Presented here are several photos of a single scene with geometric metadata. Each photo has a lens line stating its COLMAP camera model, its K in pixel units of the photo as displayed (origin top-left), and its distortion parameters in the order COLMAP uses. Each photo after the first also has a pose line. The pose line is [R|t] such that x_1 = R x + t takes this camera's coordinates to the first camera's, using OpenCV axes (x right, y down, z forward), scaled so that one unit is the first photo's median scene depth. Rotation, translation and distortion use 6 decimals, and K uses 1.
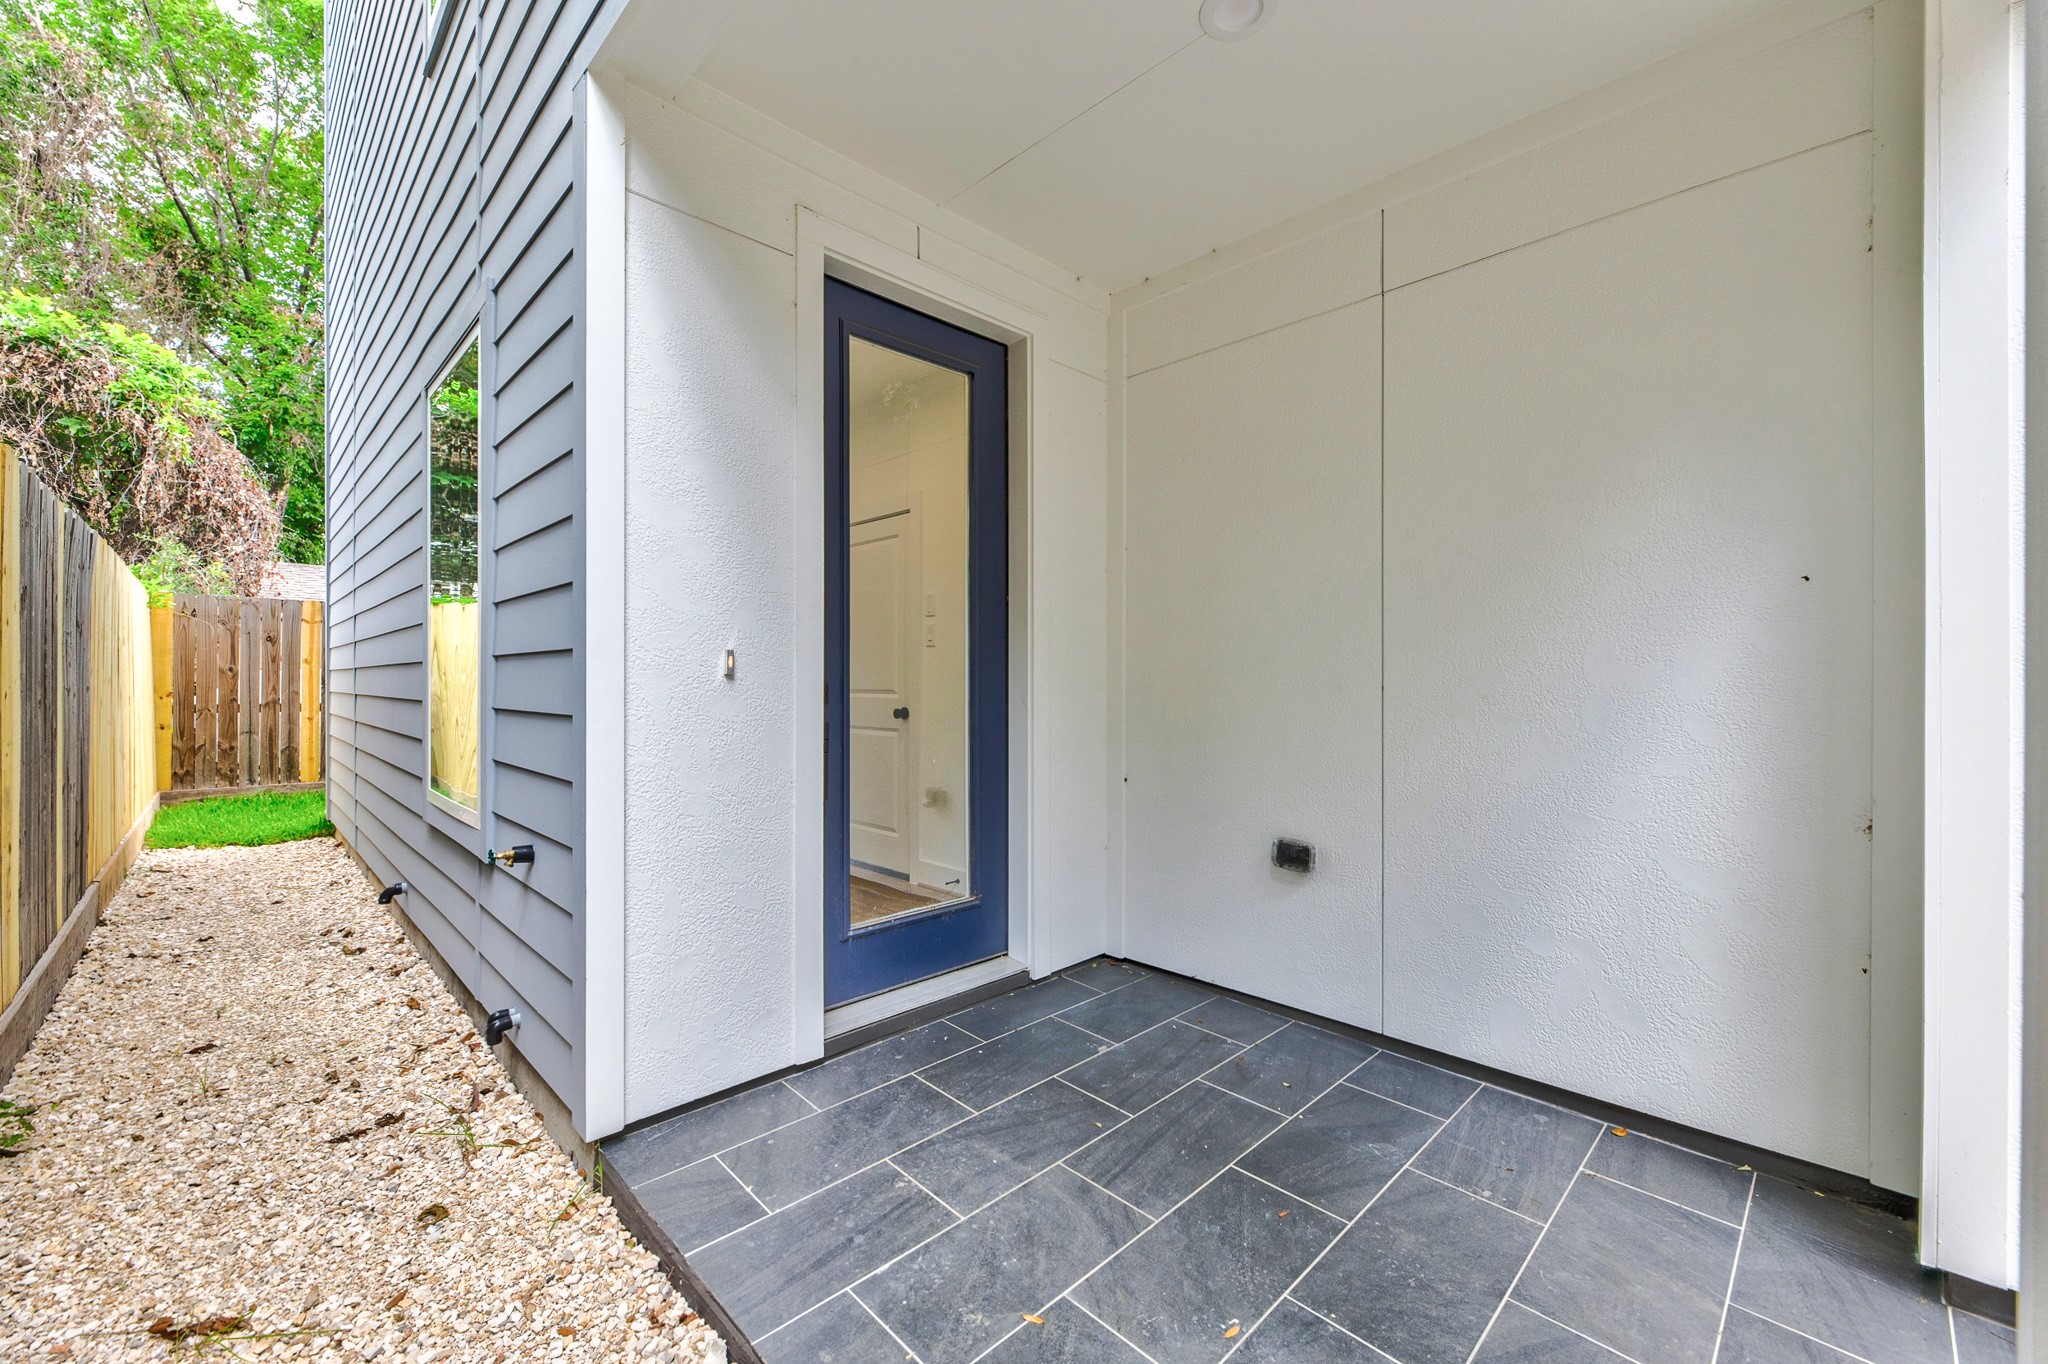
lens RADIAL K [[825.8, 0, 1037.4], [0, 825.8, 678.4], [0, 0, 1]] dist [-0.000582, 0.000909]
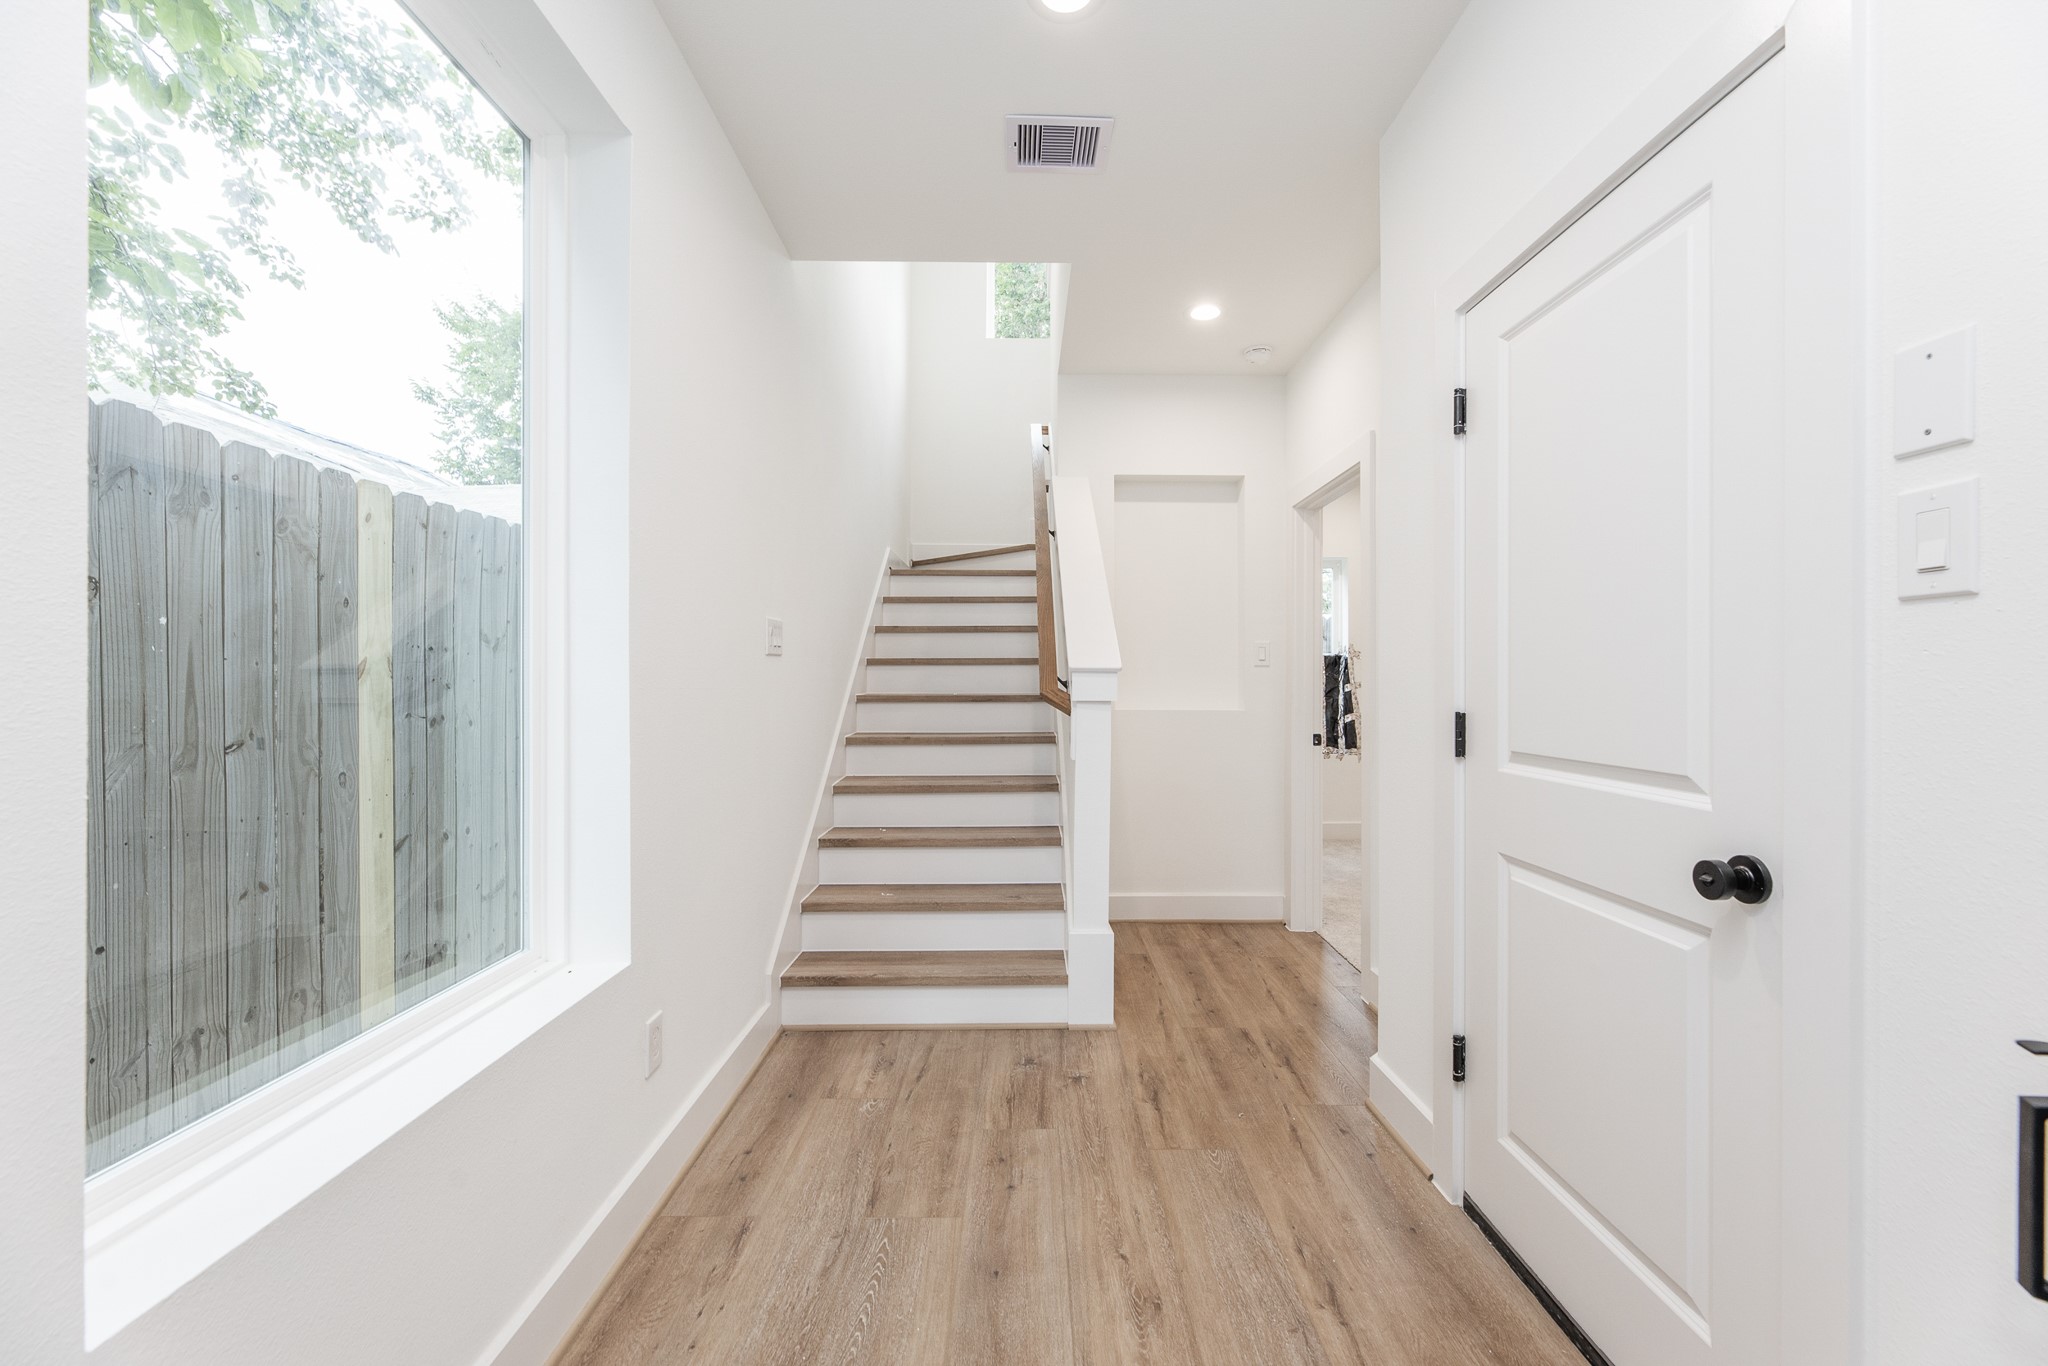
lens RADIAL K [[825.8, 0, 1037.4], [0, 825.8, 679.4], [0, 0, 1]] dist [-0.000582, 0.000909]
pose [[0.716040, -0.002623, -0.698055, -0.140647], [0.002555, 0.999996, -0.001136, -0.018482], [0.698055, -0.000970, 0.716043, 0.672546]]
